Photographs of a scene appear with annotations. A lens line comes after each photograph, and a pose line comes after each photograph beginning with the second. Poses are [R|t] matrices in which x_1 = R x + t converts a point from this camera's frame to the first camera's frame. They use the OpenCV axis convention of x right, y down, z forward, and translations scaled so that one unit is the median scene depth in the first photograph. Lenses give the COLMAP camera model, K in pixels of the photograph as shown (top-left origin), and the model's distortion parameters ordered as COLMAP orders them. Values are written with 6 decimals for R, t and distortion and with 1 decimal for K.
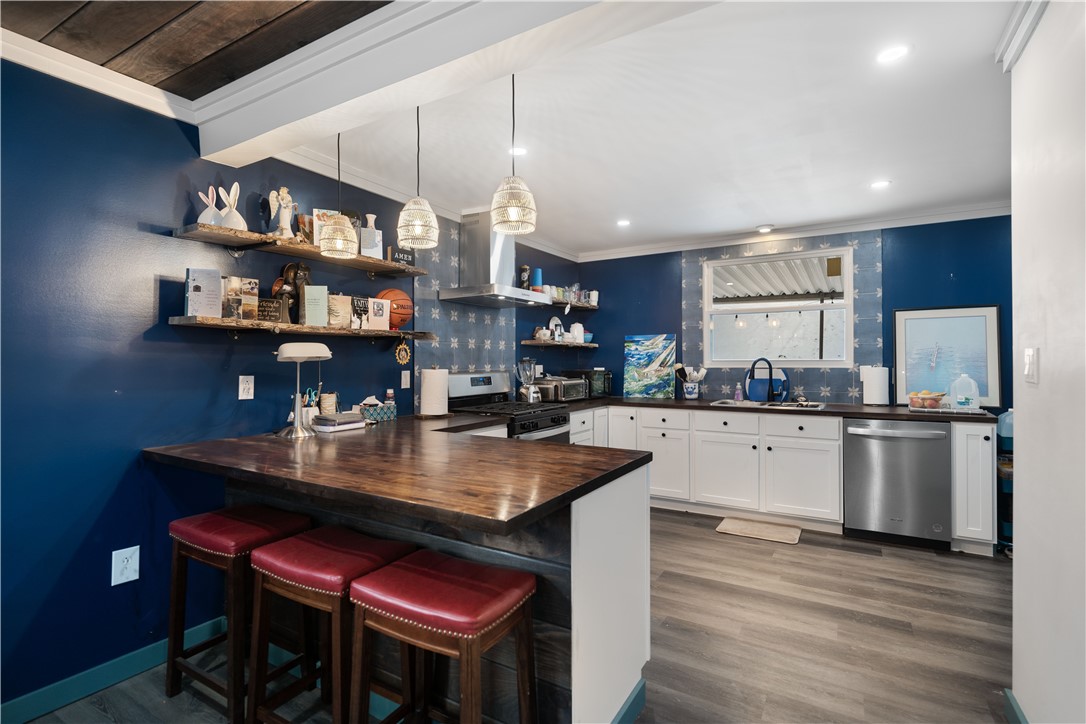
lens RADIAL K [[513.4, 0, 542.3], [0, 513.4, 363.5], [0, 0, 1]] dist [0.004723, -0.000966]
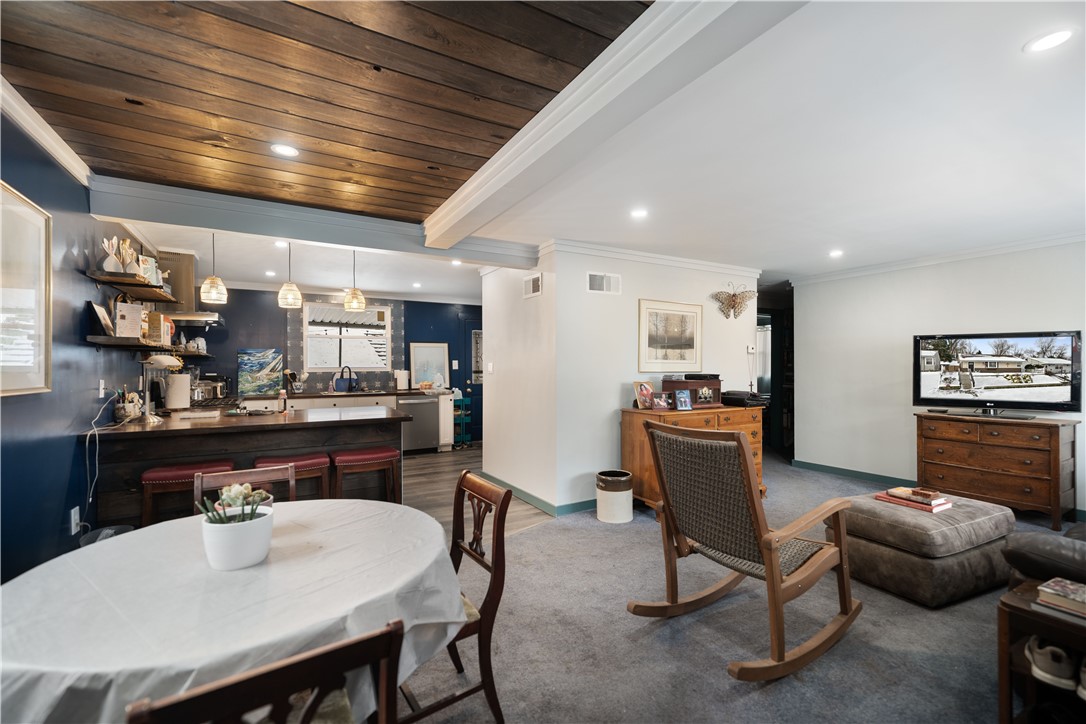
lens RADIAL K [[466.0, 0, 545.3], [0, 466.0, 370.0], [0, 0, 1]] dist [-0.002533, 0.000865]
pose [[0.479994, -0.007473, 0.877240, -0.825010], [0.008100, 0.999959, 0.004086, 0.002837], [-0.877234, 0.005144, 0.480035, -0.423422]]
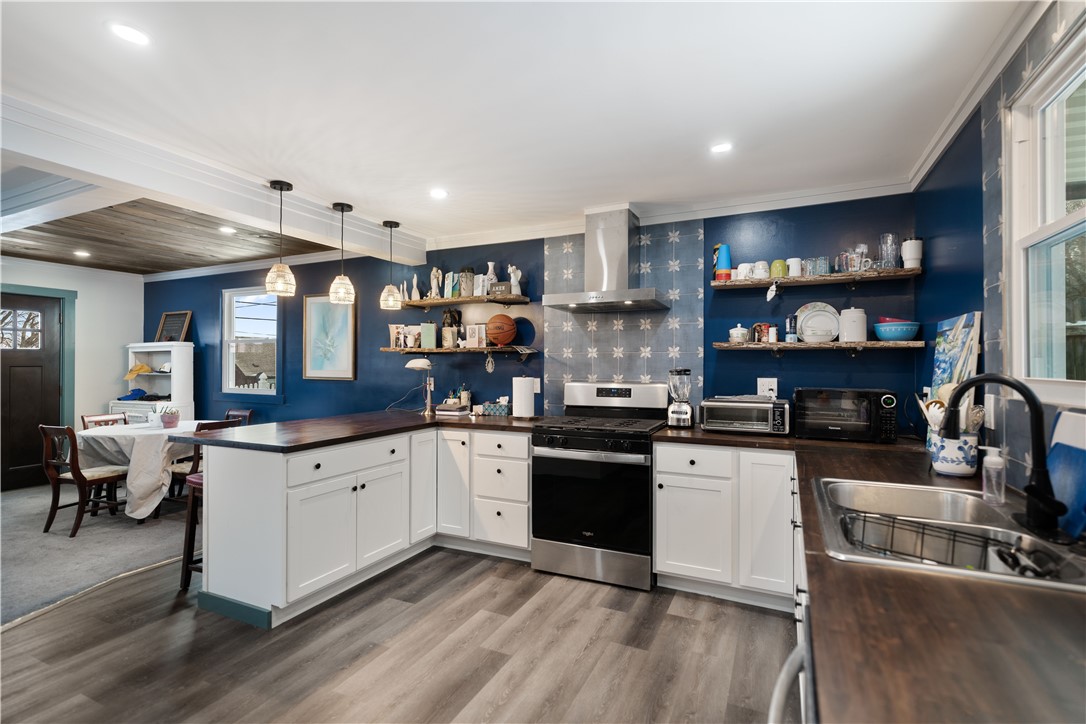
lens RADIAL K [[513.4, 0, 556.8], [0, 513.4, 355.4], [0, 0, 1]] dist [0.004723, -0.000966]
pose [[0.104502, -0.008582, -0.994488, 0.971656], [-0.003513, 0.999953, -0.008998, -0.029684], [0.994518, 0.004434, 0.104467, 0.970995]]
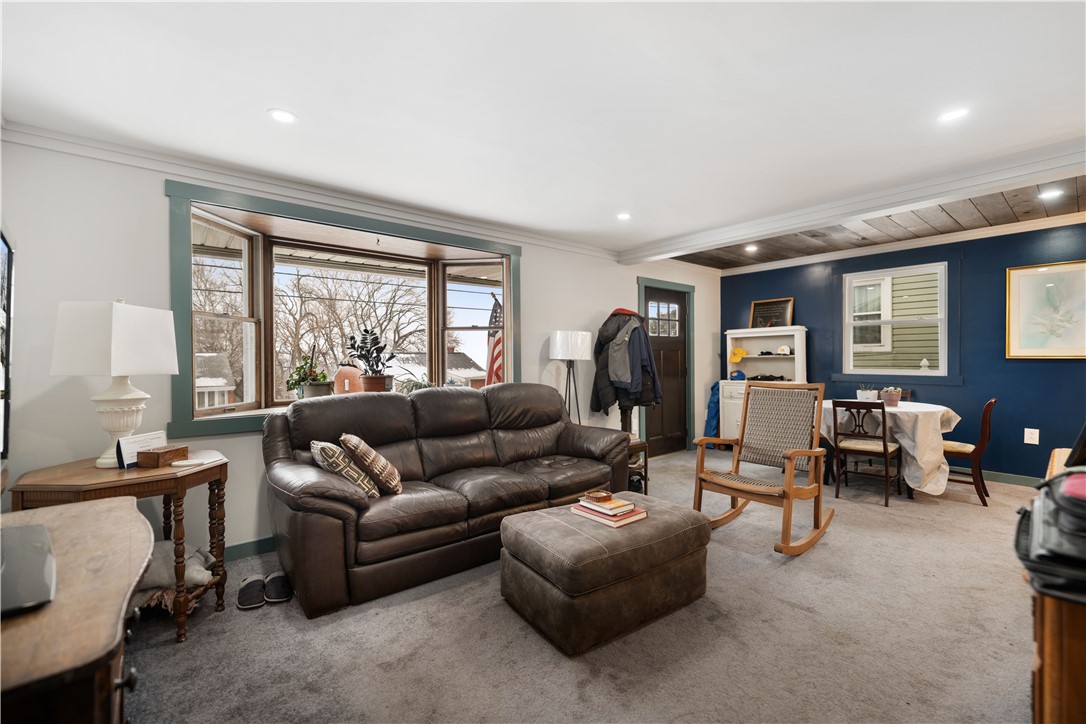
lens RADIAL K [[466.0, 0, 548.8], [0, 466.0, 361.3], [0, 0, 1]] dist [-0.002533, 0.000865]
pose [[-0.310256, 0.011148, -0.950588, 0.986380], [0.004494, 0.999937, 0.010260, 0.019162], [0.950643, -0.001089, -0.310286, -0.472772]]
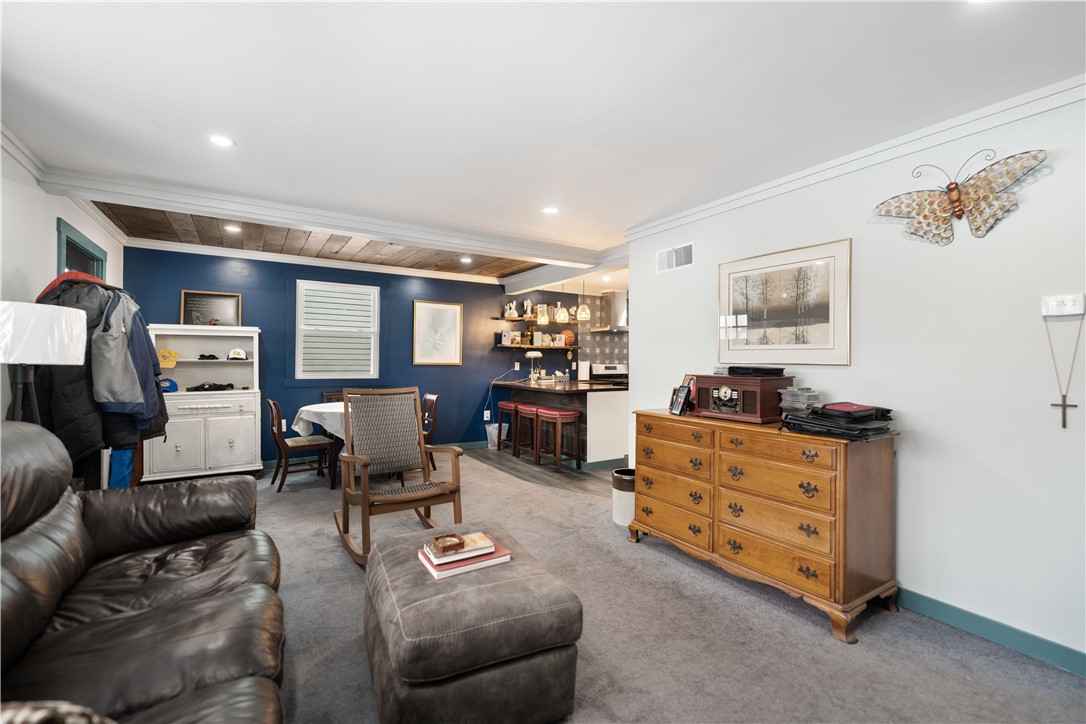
lens RADIAL K [[466.0, 0, 545.2], [0, 466.0, 361.8], [0, 0, 1]] dist [-0.002533, 0.000865]
pose [[0.895286, 0.007080, -0.445436, 0.620560], [-0.009302, 0.999953, -0.002804, 0.020583], [0.445395, 0.006653, 0.895310, -1.079802]]
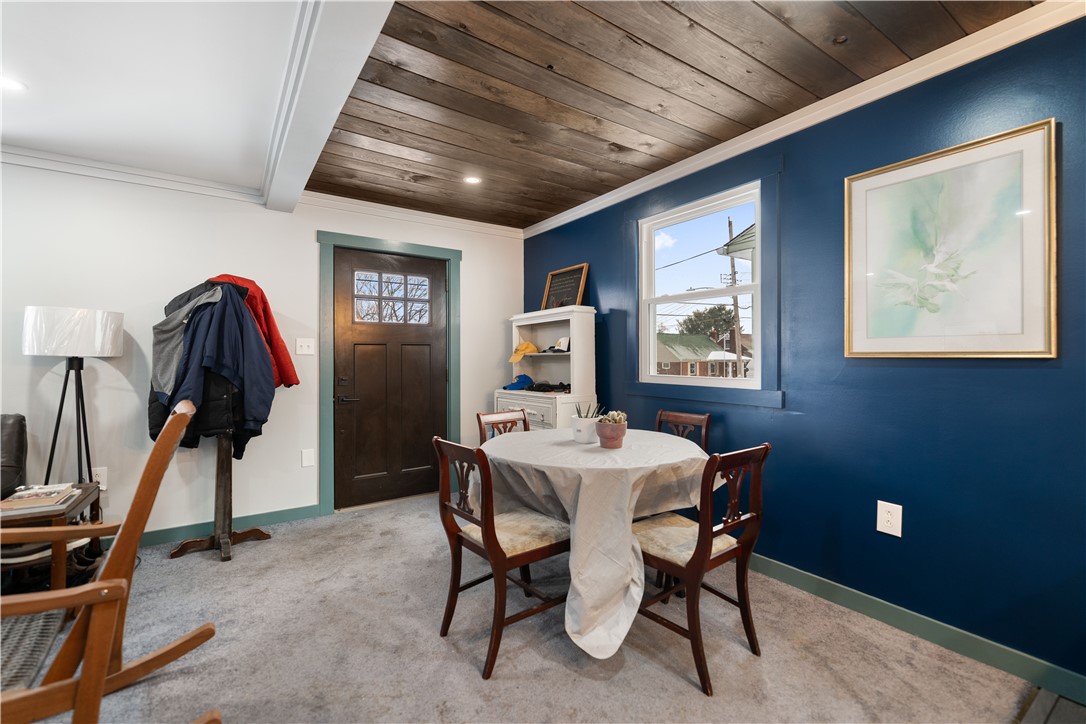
lens RADIAL K [[466.0, 0, 550.3], [0, 466.0, 356.1], [0, 0, 1]] dist [-0.002533, 0.000865]
pose [[-0.406481, 0.000711, -0.913659, 0.093396], [0.000164, 1.000000, 0.000705, 0.027787], [0.913659, 0.000137, -0.406481, 0.244545]]
